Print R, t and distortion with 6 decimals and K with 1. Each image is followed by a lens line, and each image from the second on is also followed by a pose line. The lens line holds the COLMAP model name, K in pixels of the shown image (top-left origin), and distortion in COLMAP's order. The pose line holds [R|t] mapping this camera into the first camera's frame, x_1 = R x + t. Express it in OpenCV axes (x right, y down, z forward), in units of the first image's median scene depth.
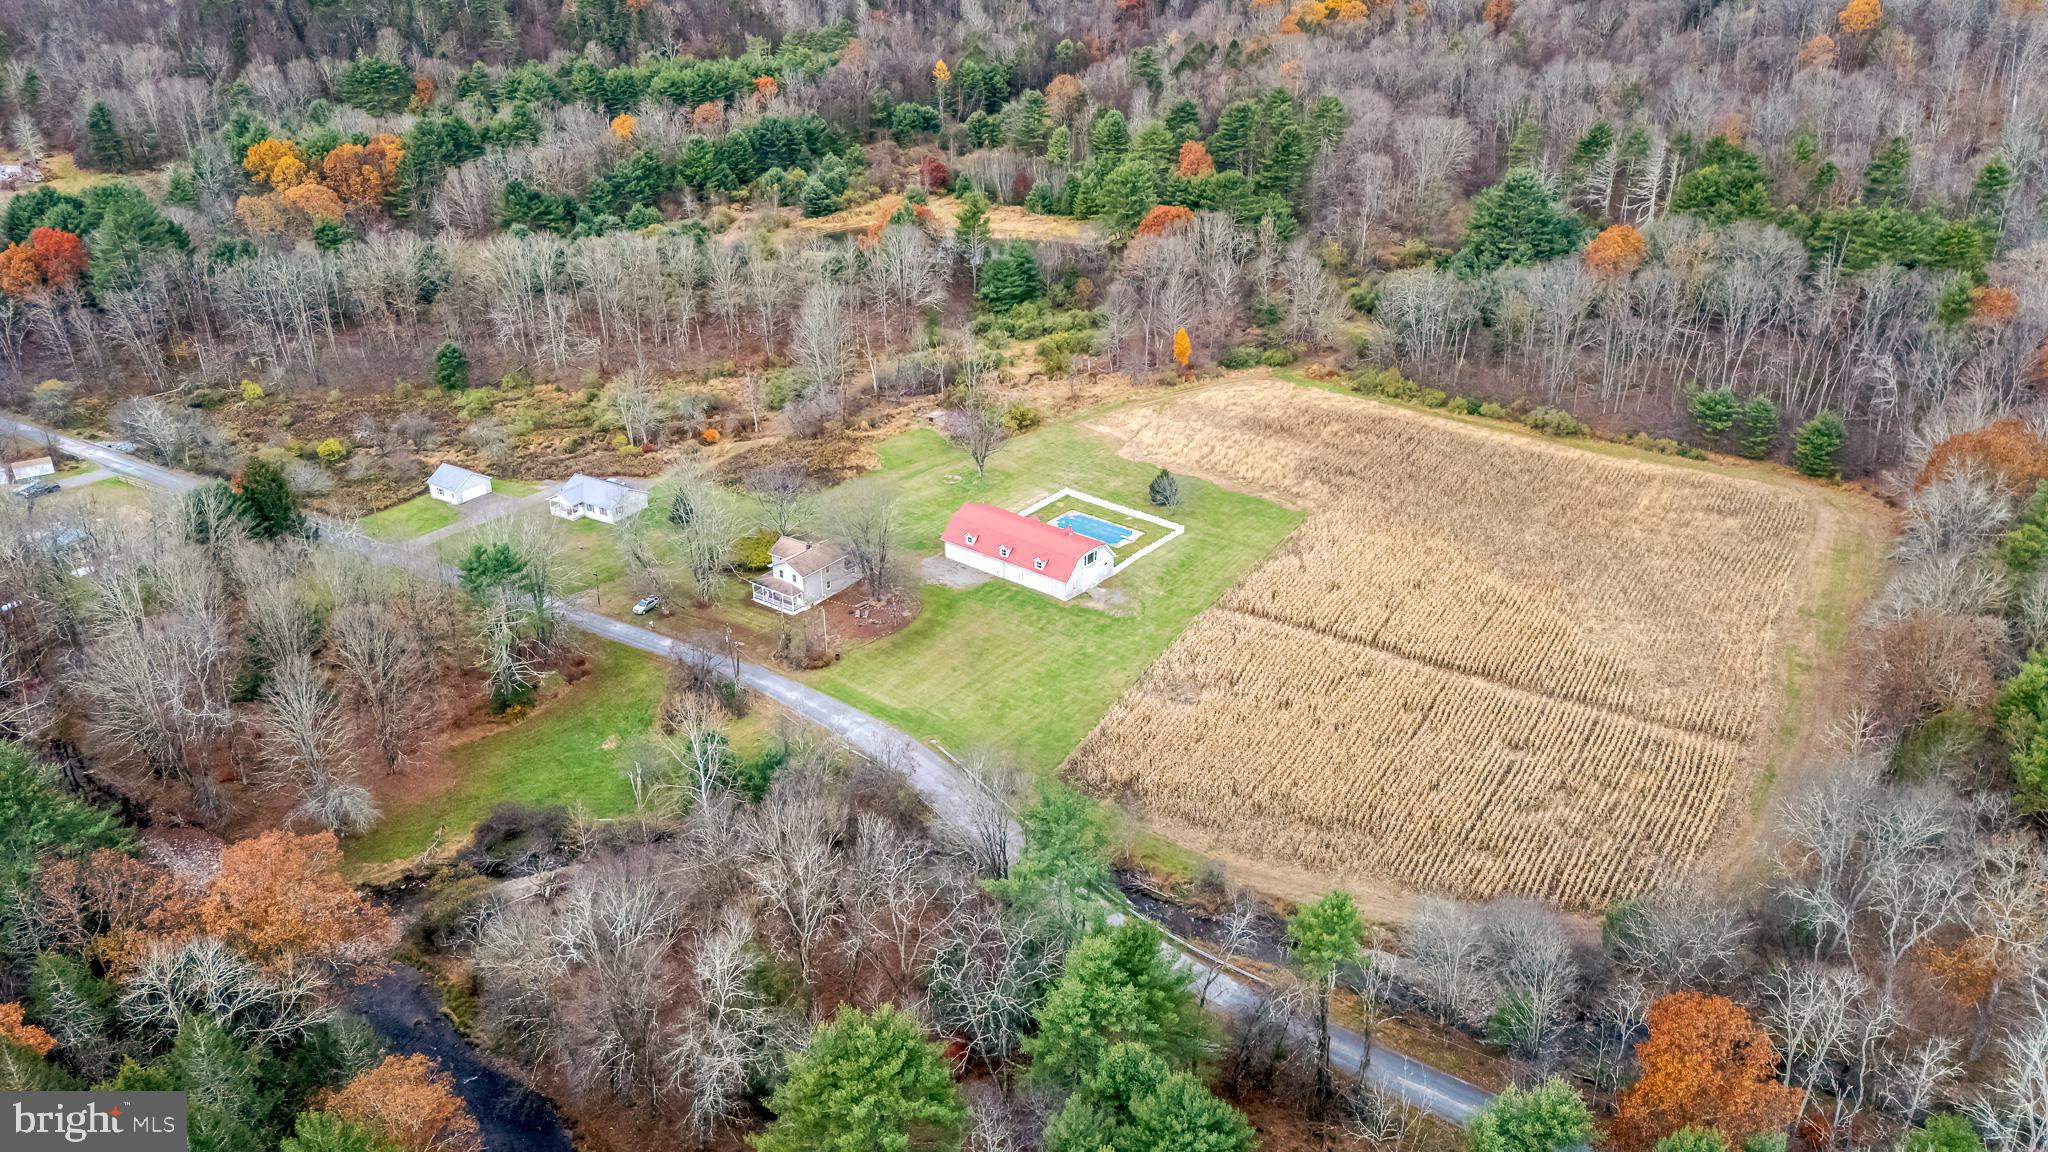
lens RADIAL K [[1515.4, 0, 1024.0], [0, 1515.4, 576.0], [0, 0, 1]] dist [0.107519, -0.133769]
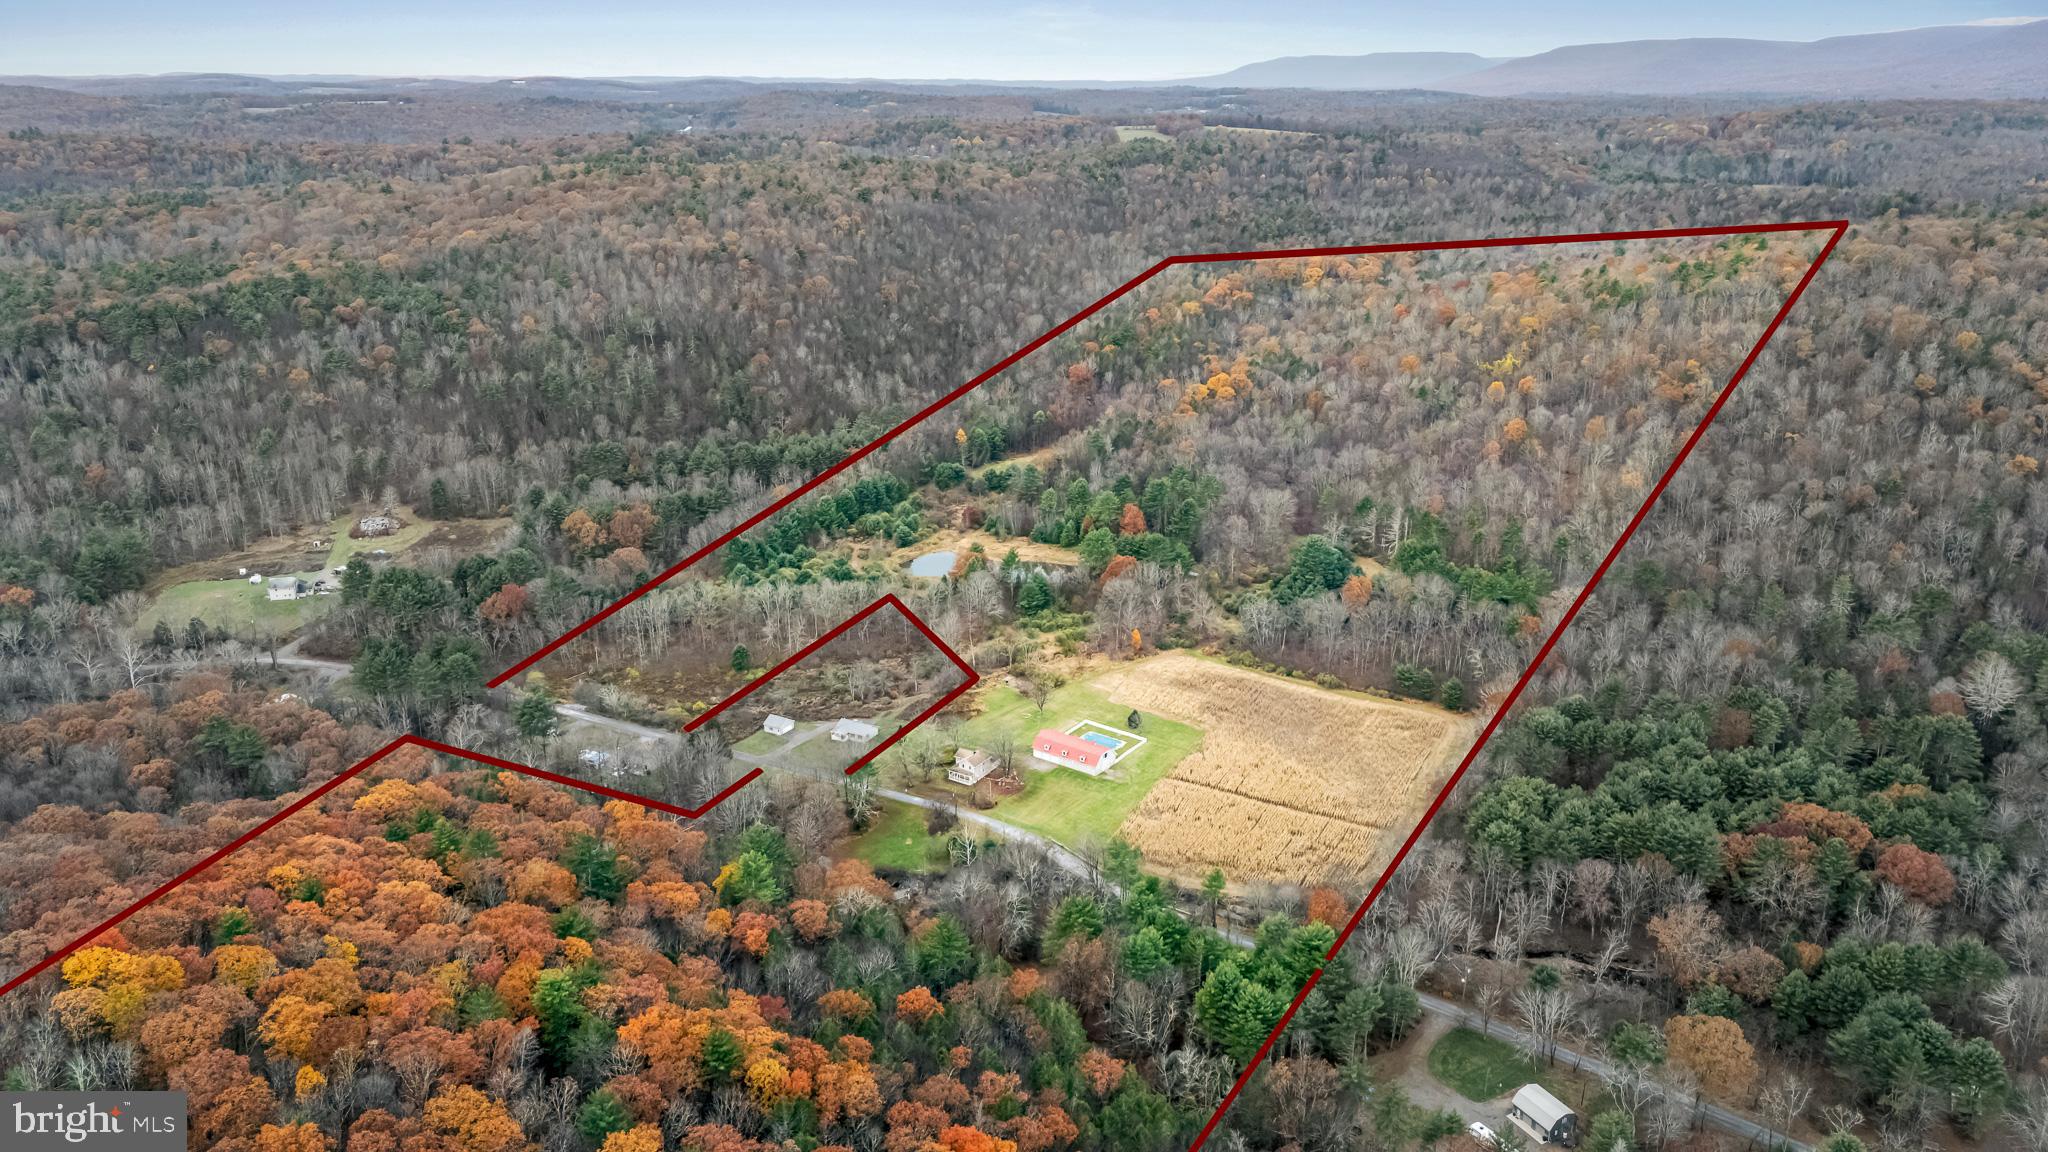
lens RADIAL K [[1547.6, 0, 1024.0], [0, 1547.6, 576.0], [0, 0, 1]] dist [0.196984, -0.147028]
pose [[0.997969, -0.013169, 0.062325, -0.147208], [0.020683, 0.992377, -0.121491, 0.000517], [-0.060250, 0.122533, 0.990634, -0.861885]]
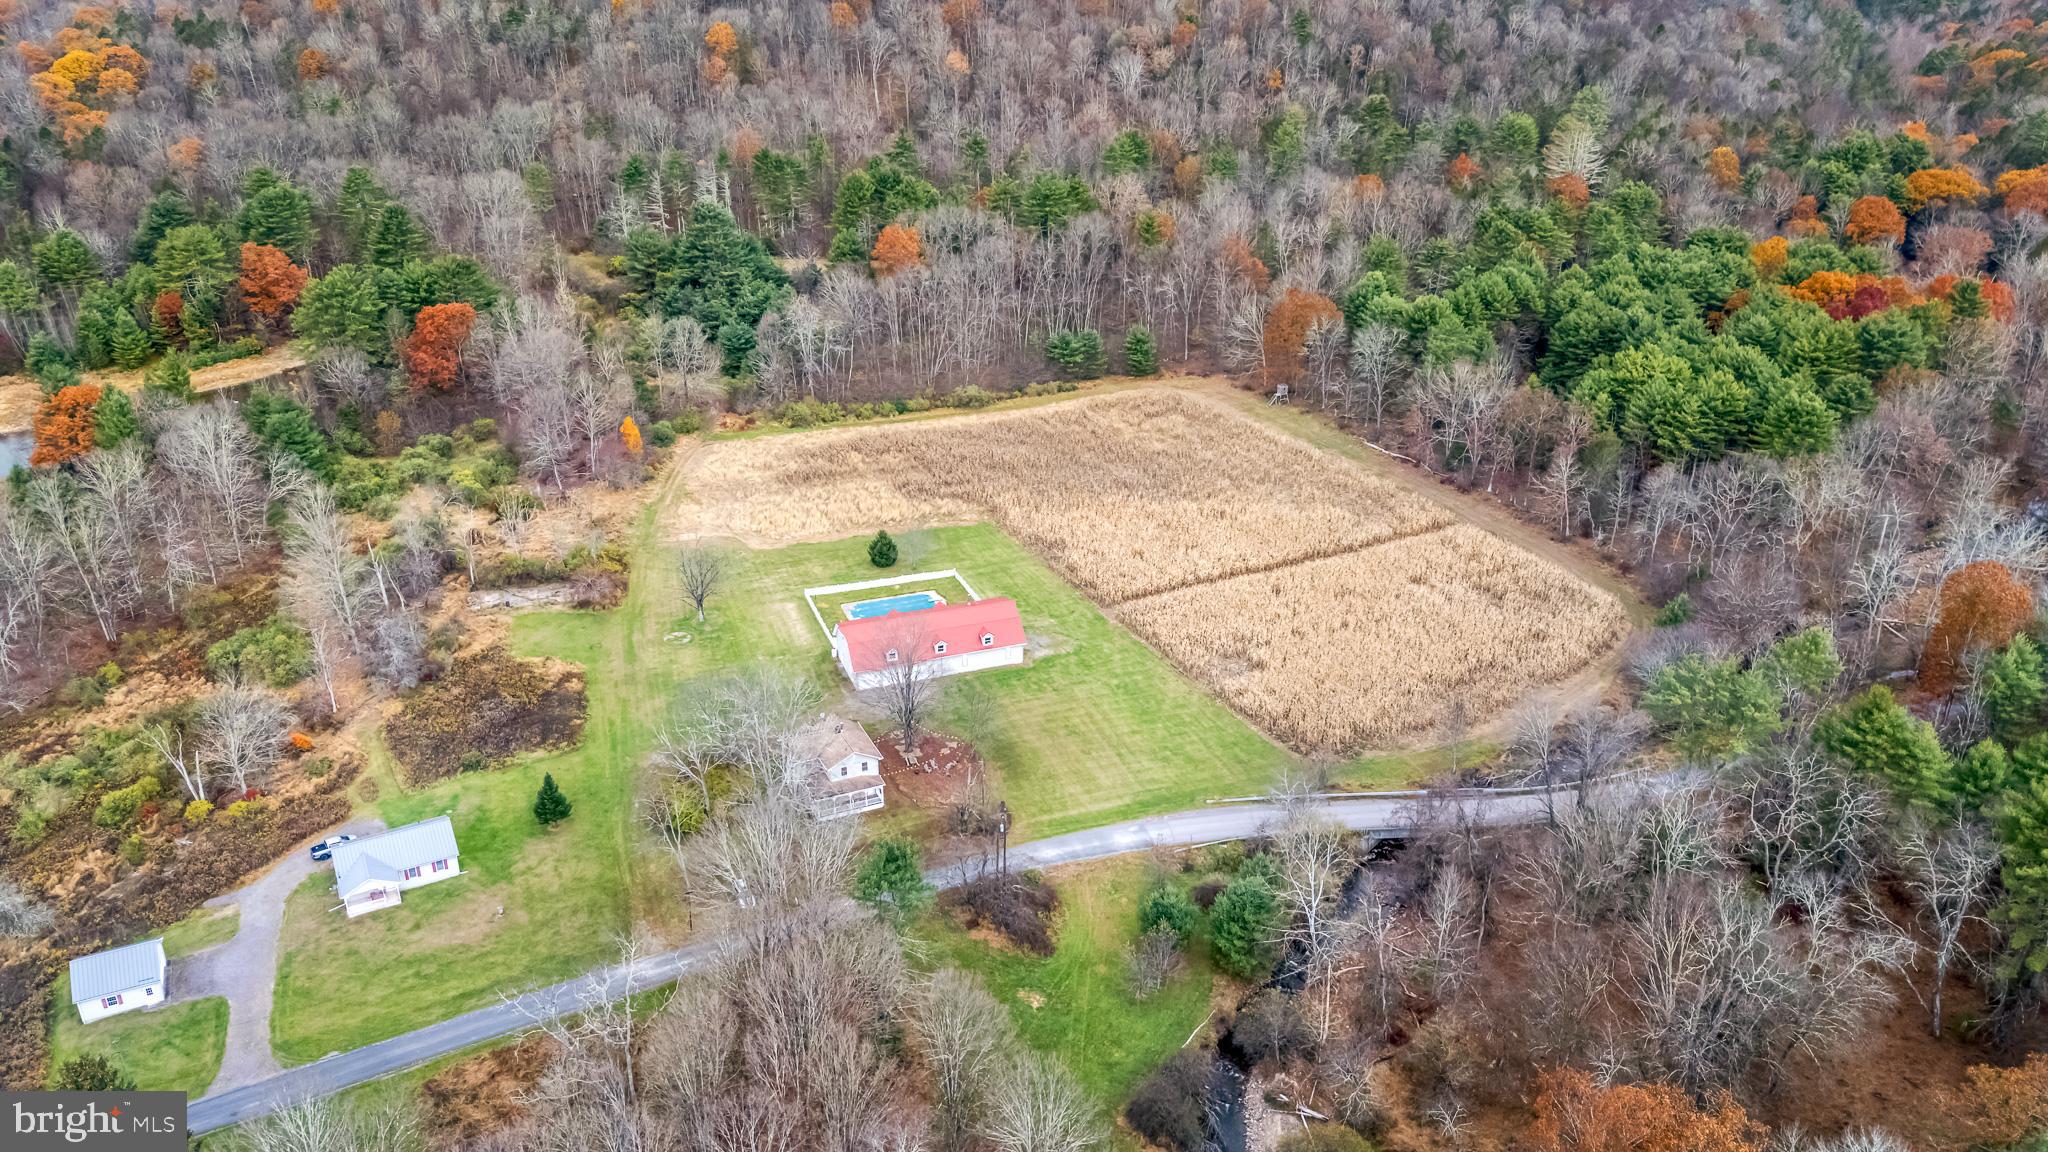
lens RADIAL K [[1515.4, 0, 1024.0], [0, 1515.4, 576.0], [0, 0, 1]] dist [0.107519, -0.133769]
pose [[0.495294, -0.356943, 0.792007, -0.511037], [0.375579, 0.910065, 0.175276, -0.144170], [-0.783342, 0.210648, 0.584811, 0.301740]]
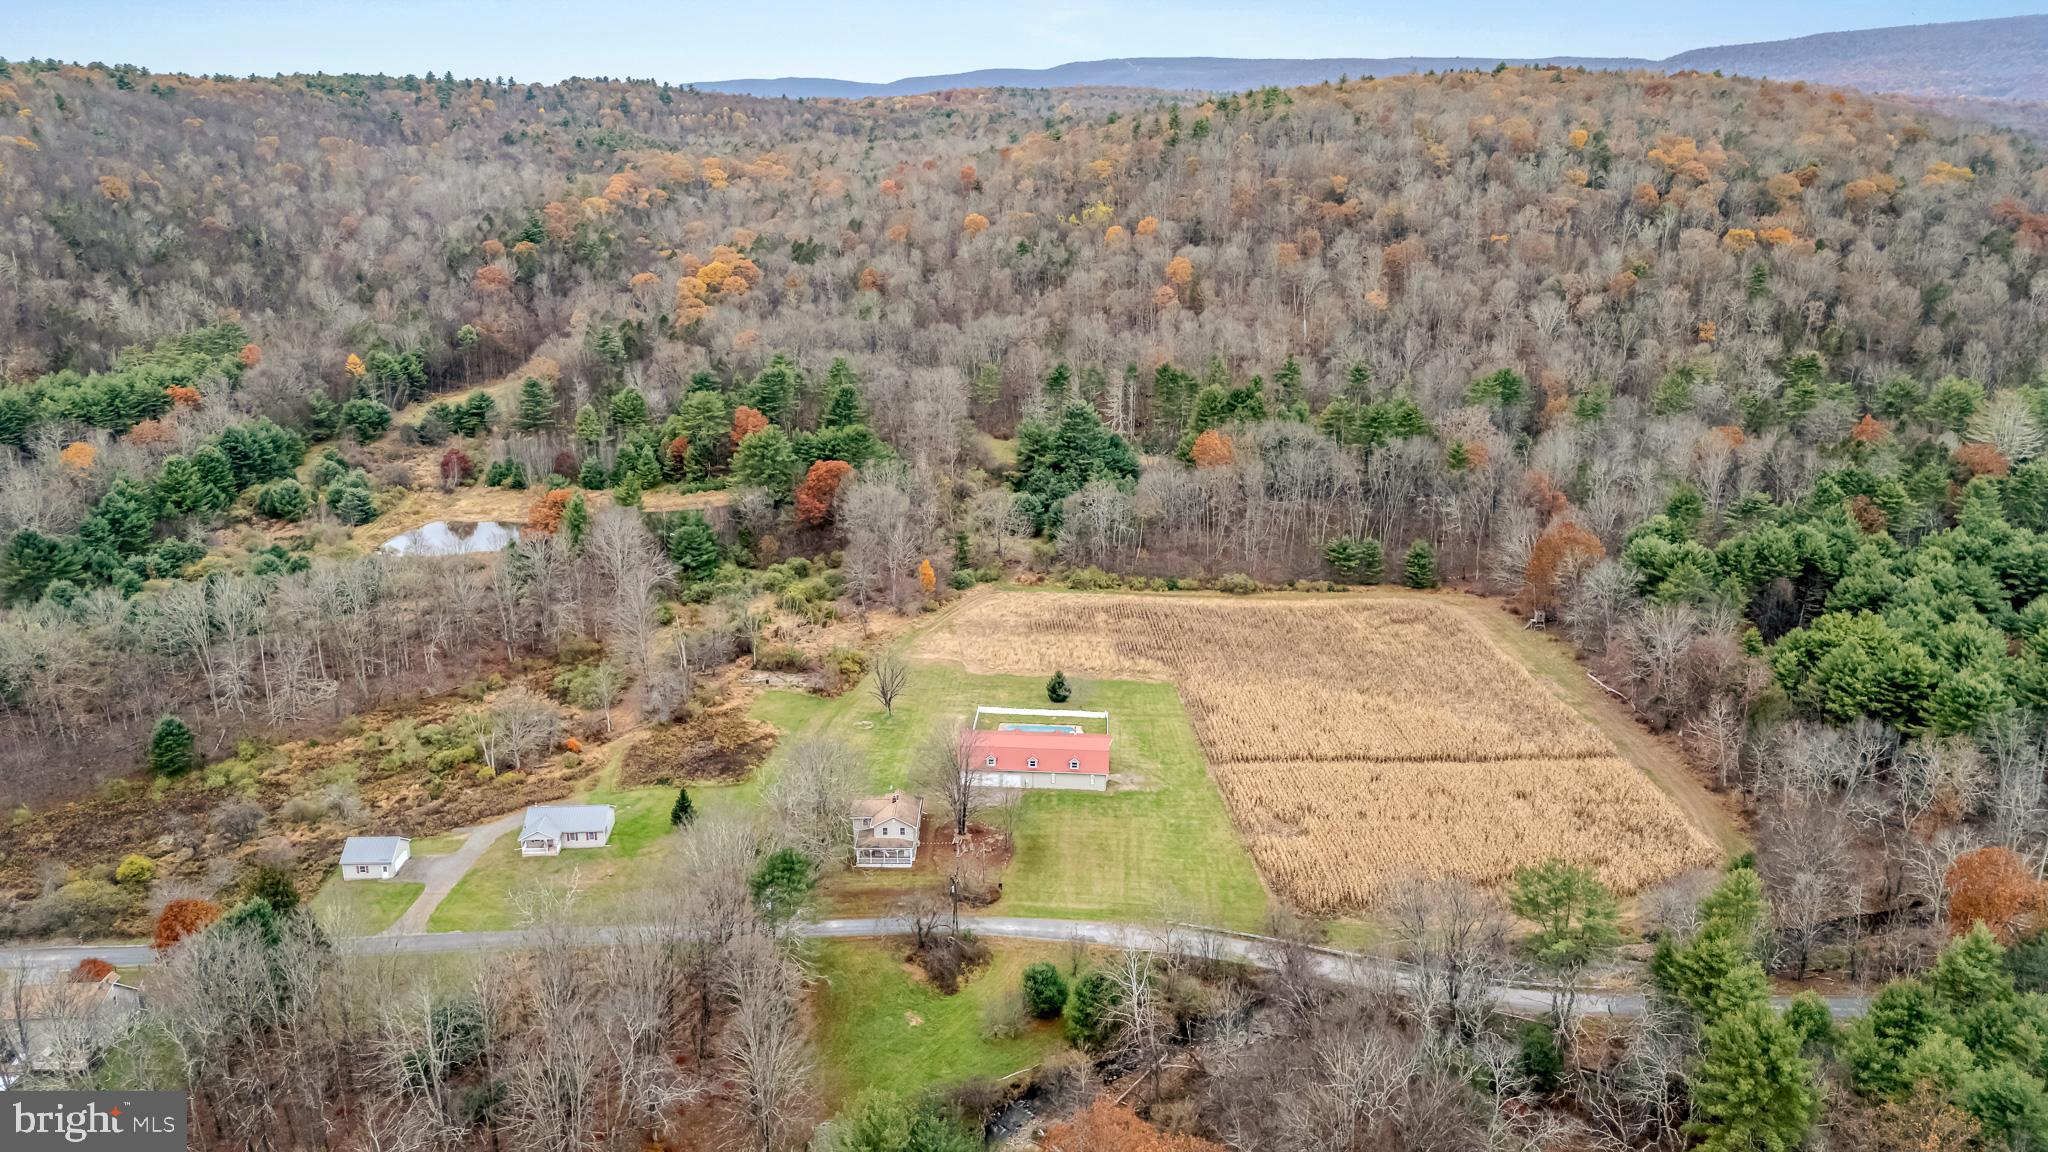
lens RADIAL K [[1515.4, 0, 1024.0], [0, 1515.4, 576.0], [0, 0, 1]] dist [0.107519, -0.133769]
pose [[0.810524, -0.160676, 0.563235, -0.448196], [0.247935, 0.965350, -0.081404, -0.043107], [-0.530640, 0.205626, 0.822277, 0.054210]]
